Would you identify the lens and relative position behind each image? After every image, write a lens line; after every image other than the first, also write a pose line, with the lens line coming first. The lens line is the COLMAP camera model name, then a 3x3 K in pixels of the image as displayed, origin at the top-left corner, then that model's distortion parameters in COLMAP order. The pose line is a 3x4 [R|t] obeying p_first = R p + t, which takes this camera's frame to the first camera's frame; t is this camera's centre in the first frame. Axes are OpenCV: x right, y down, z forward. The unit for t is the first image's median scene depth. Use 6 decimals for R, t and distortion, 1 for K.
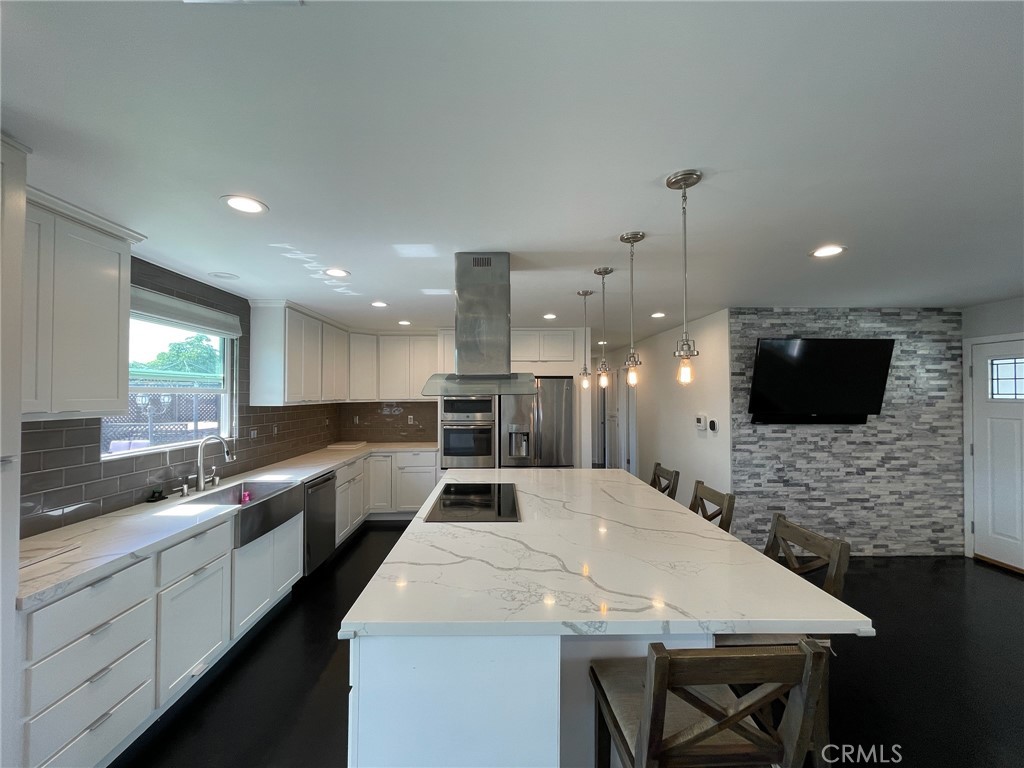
lens RADIAL K [[399.5, 0, 512.3], [0, 399.5, 390.8], [0, 0, 1]] dist [0.001660, 0.000121]
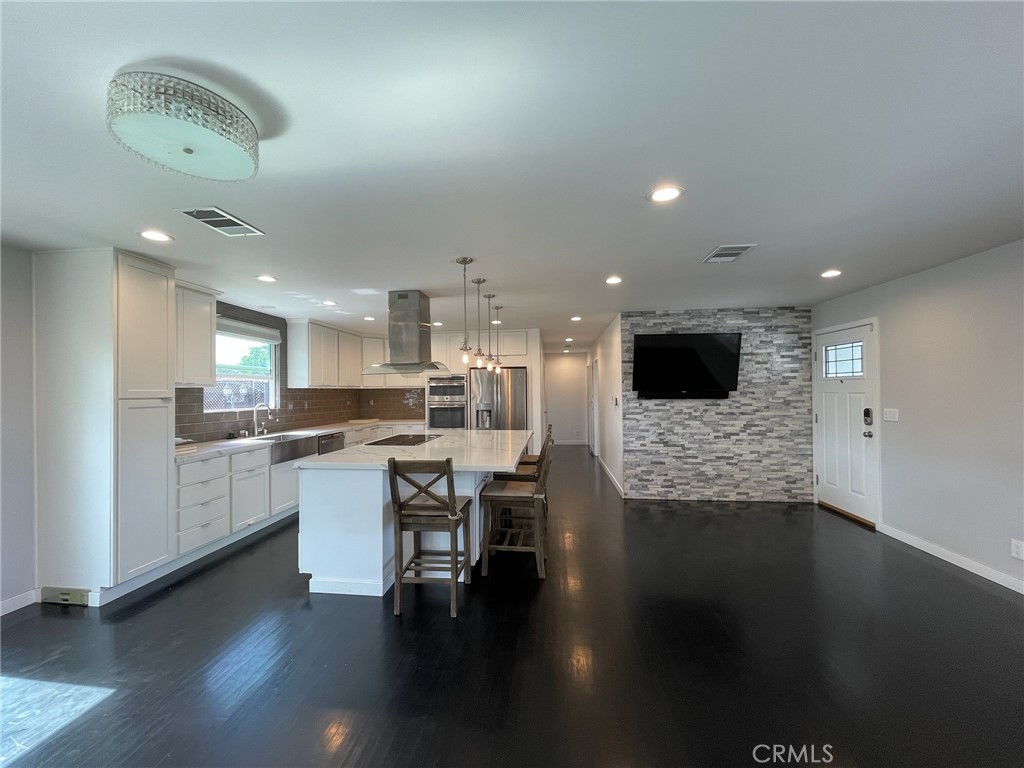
lens RADIAL K [[399.5, 0, 514.9], [0, 399.5, 390.6], [0, 0, 1]] dist [0.001660, 0.000121]
pose [[0.991813, -0.009440, -0.127352, 0.359731], [0.010287, 0.999929, 0.005990, 0.041571], [0.127286, -0.007251, 0.991840, -0.366875]]
